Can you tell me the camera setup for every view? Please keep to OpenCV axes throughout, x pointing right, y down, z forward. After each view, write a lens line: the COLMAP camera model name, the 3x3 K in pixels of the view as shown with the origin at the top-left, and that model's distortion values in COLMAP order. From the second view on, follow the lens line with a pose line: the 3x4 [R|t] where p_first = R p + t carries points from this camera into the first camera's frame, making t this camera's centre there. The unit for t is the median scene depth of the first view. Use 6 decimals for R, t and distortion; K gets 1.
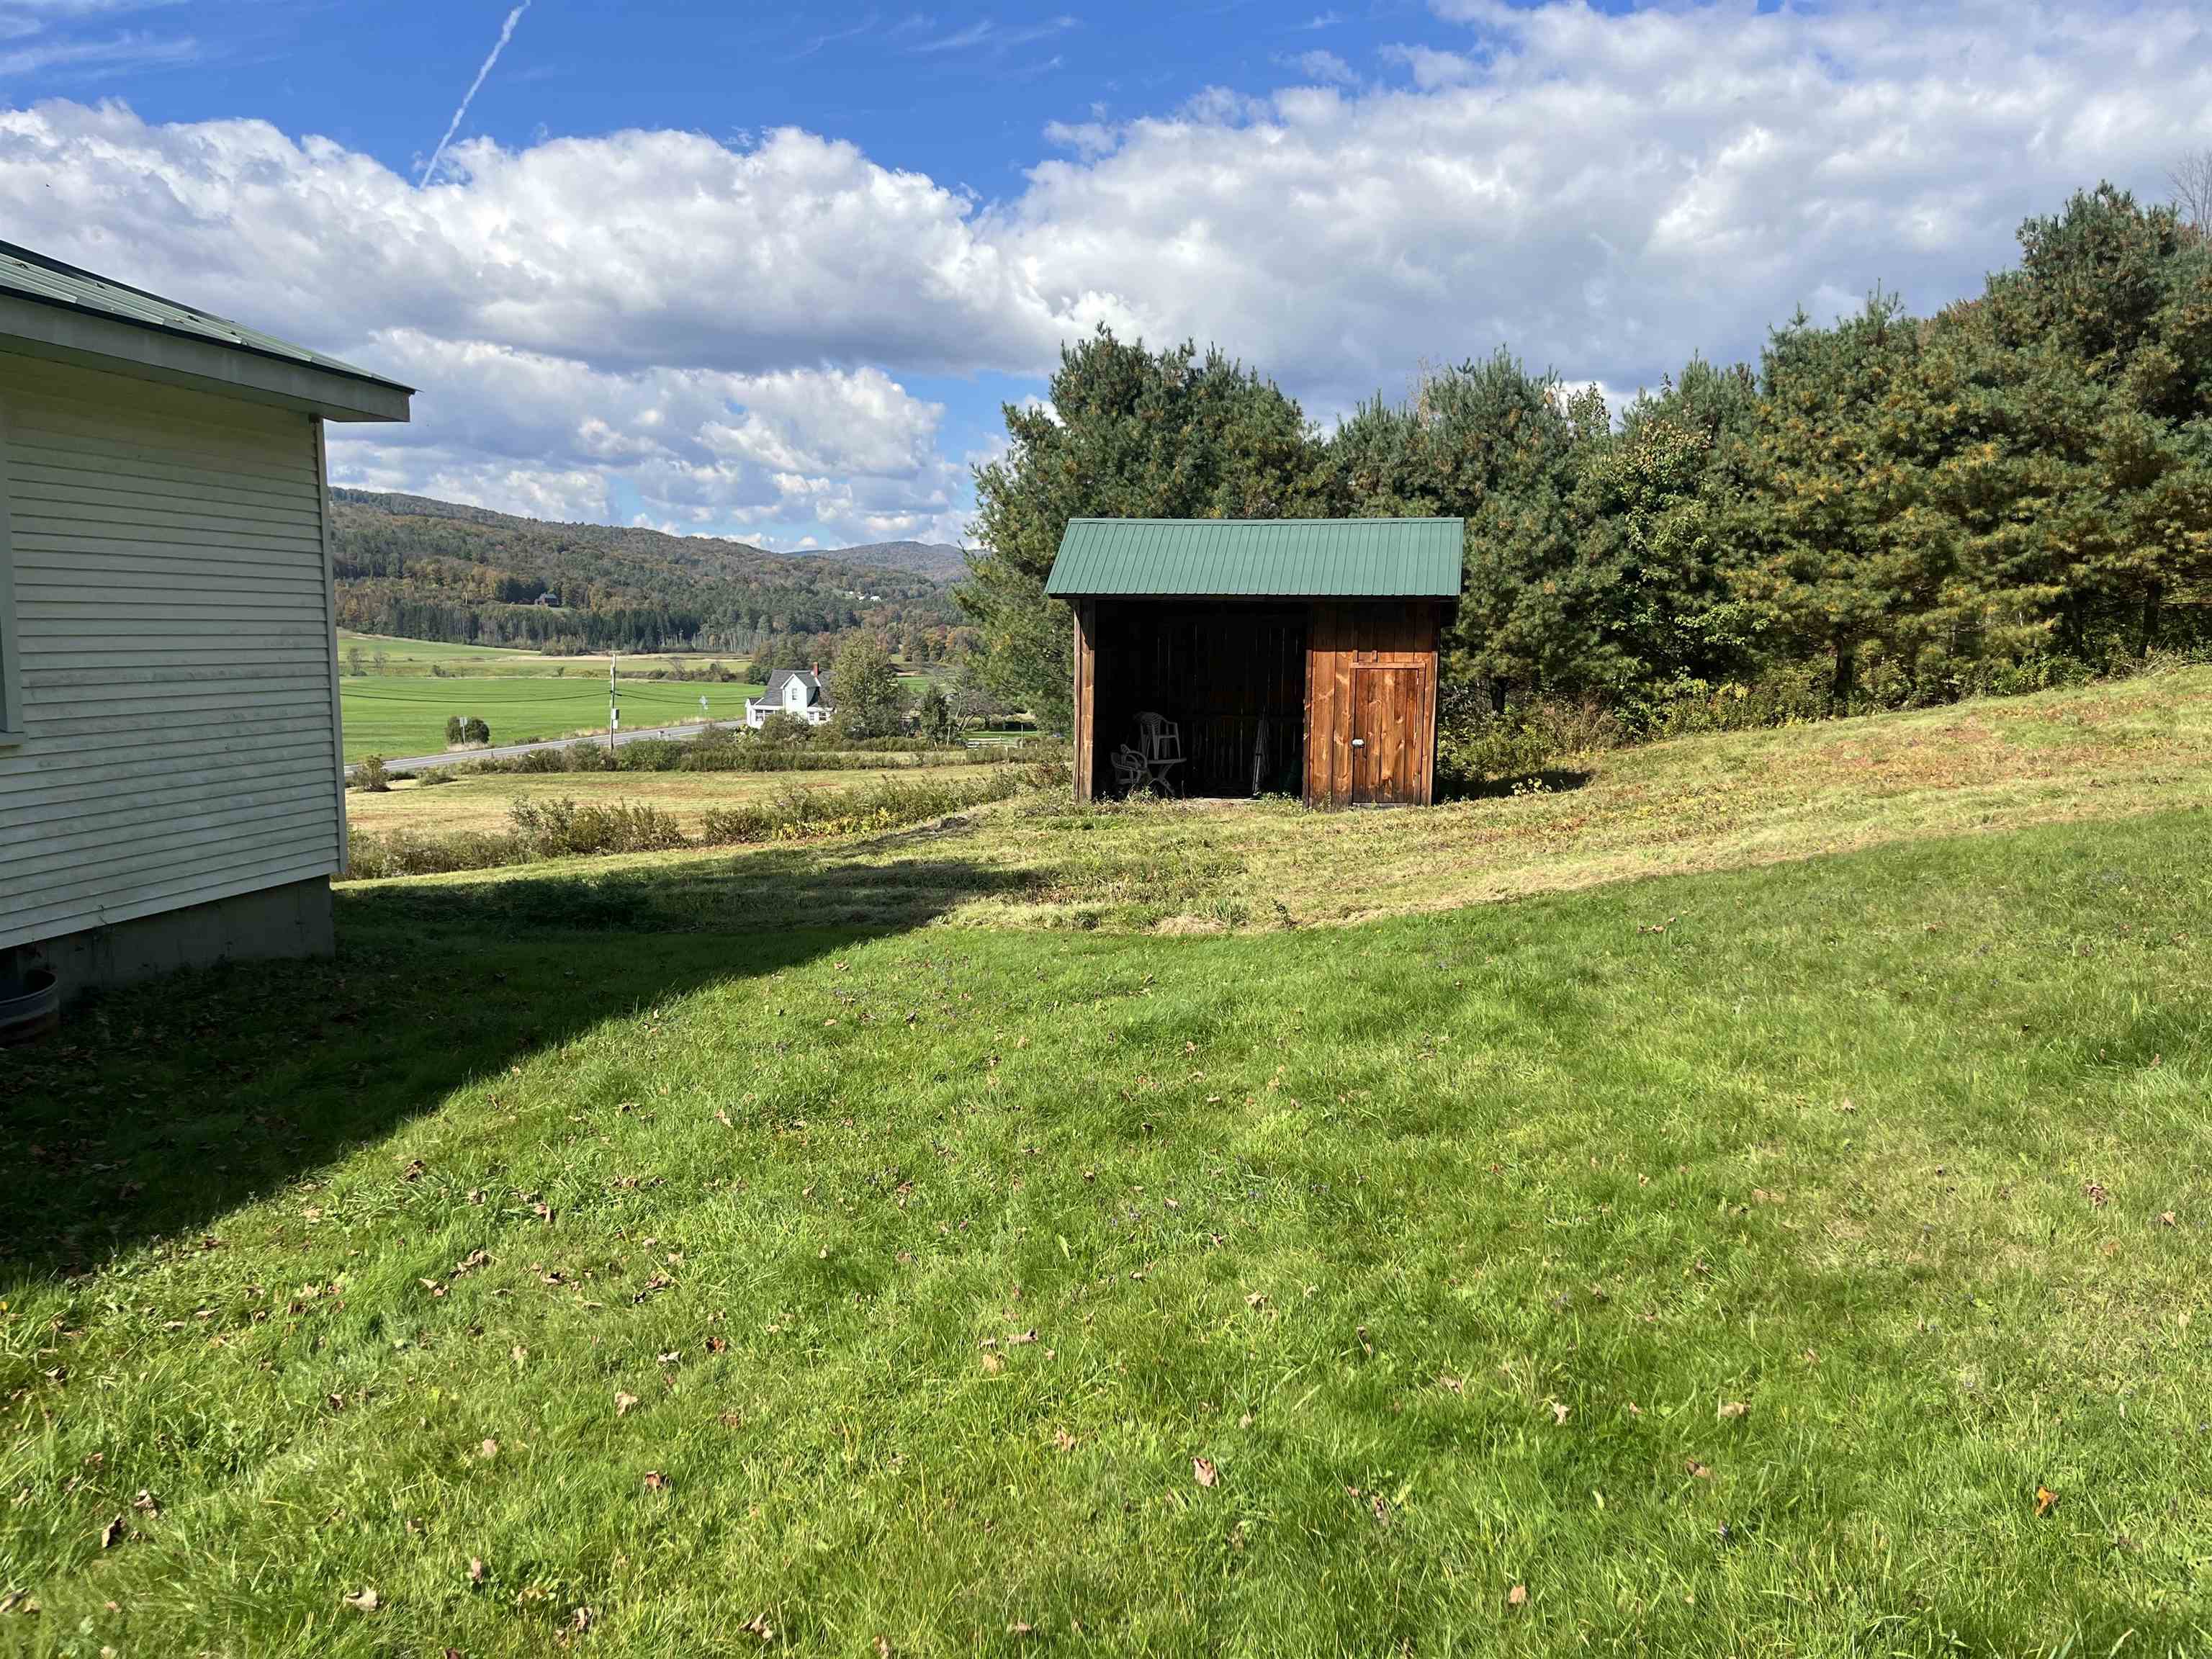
lens RADIAL K [[1671.0, 0, 1121.9], [0, 1671.0, 837.0], [0, 0, 1]] dist [0.033401, -0.053093]
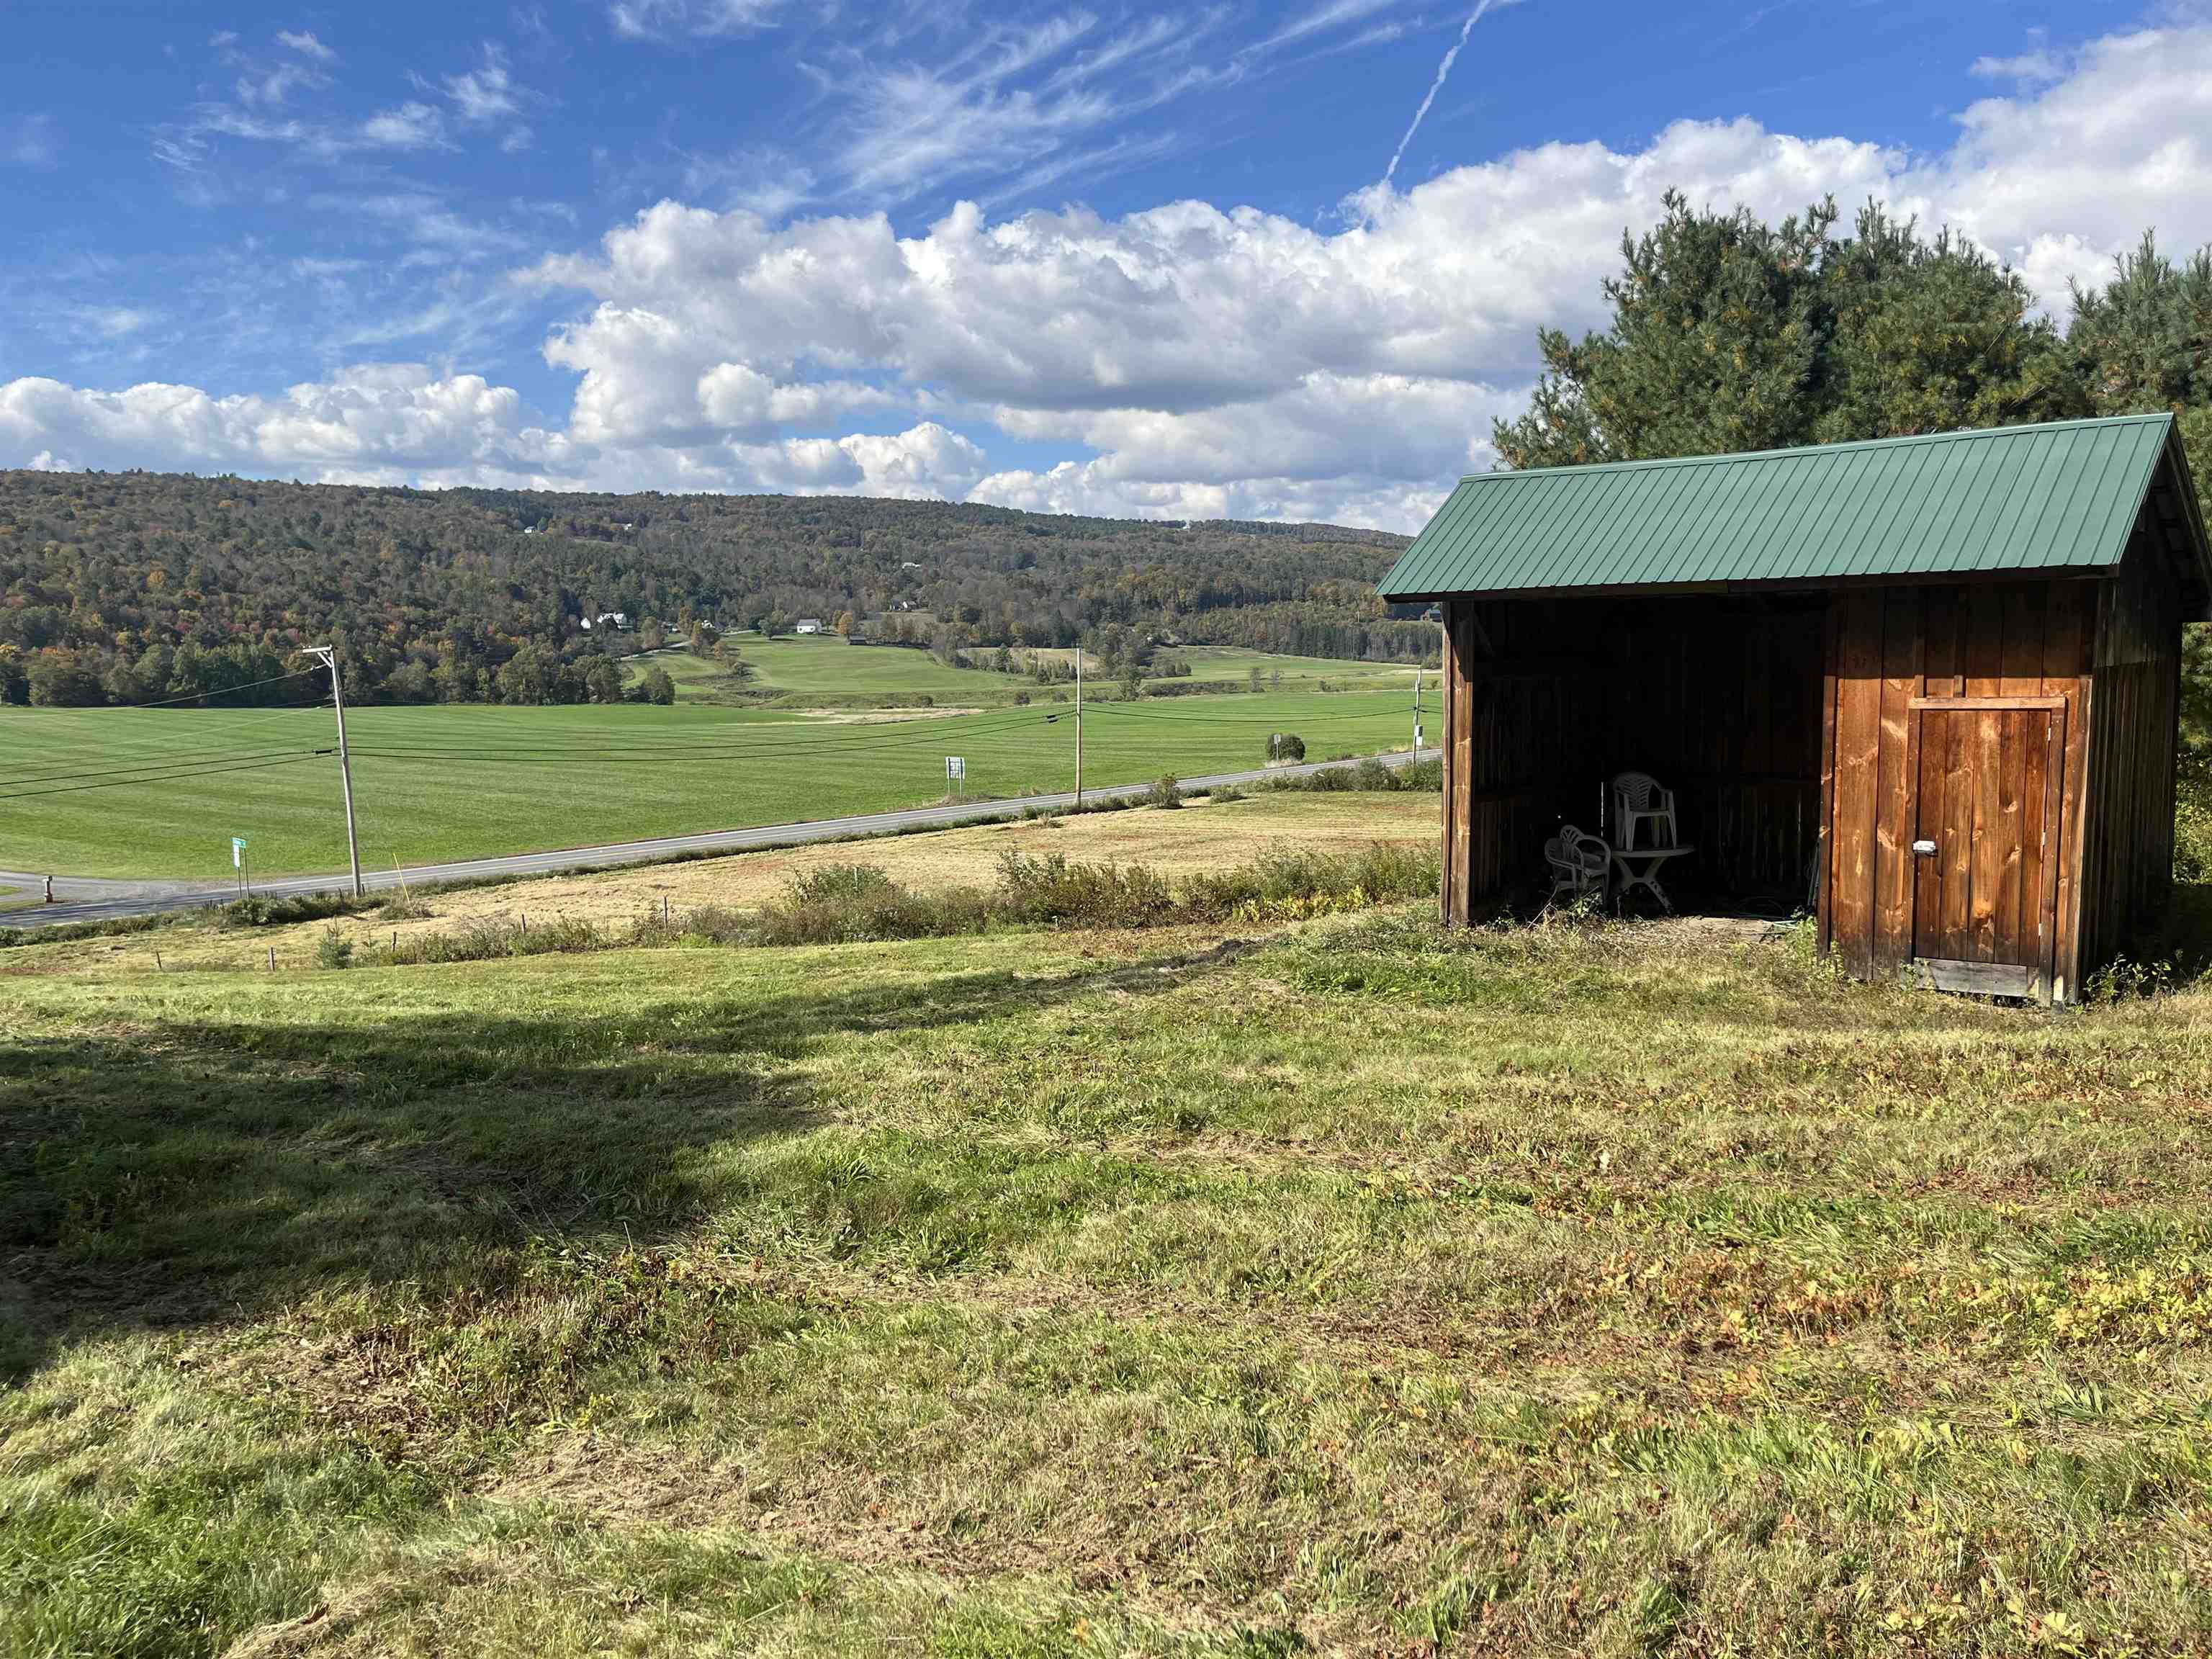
lens RADIAL K [[1671.0, 0, 1110.1], [0, 1671.0, 830.2], [0, 0, 1]] dist [0.033401, -0.053093]
pose [[0.870167, 0.025003, -0.492123, 0.126804], [-0.030005, 0.999547, -0.002270, -0.037431], [0.491843, 0.016742, 0.870523, 0.287310]]
